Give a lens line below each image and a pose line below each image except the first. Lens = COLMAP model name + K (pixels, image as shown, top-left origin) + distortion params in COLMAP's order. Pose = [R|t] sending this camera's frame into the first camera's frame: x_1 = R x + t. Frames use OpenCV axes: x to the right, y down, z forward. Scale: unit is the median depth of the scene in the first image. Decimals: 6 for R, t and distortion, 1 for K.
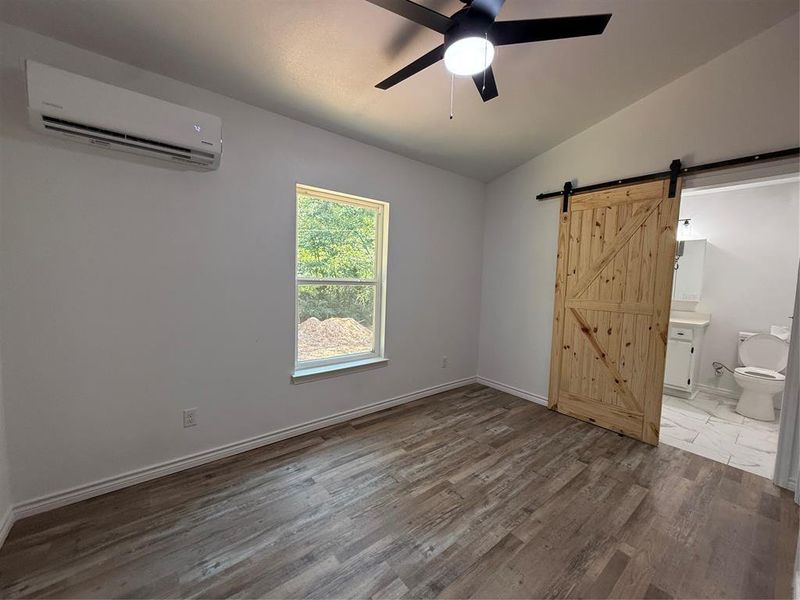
lens RADIAL K [[319.5, 0, 402.4], [0, 319.5, 300.7], [0, 0, 1]] dist [0.001584, -0.000343]
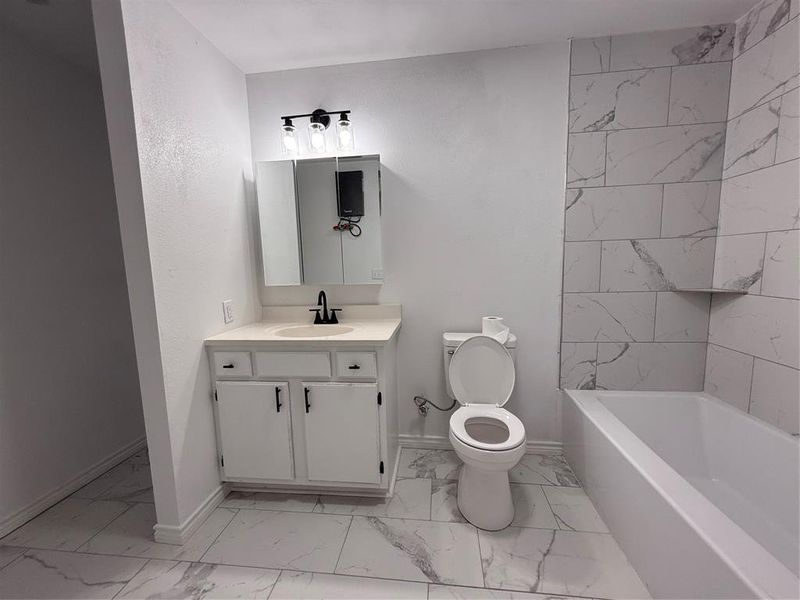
lens RADIAL K [[319.5, 0, 402.4], [0, 319.5, 300.7], [0, 0, 1]] dist [0.001584, -0.000343]
pose [[0.712088, -0.128005, 0.690323, 0.647974], [0.102500, 0.991658, 0.078149, -0.006856], [-0.694568, 0.015109, 0.719268, 0.667342]]
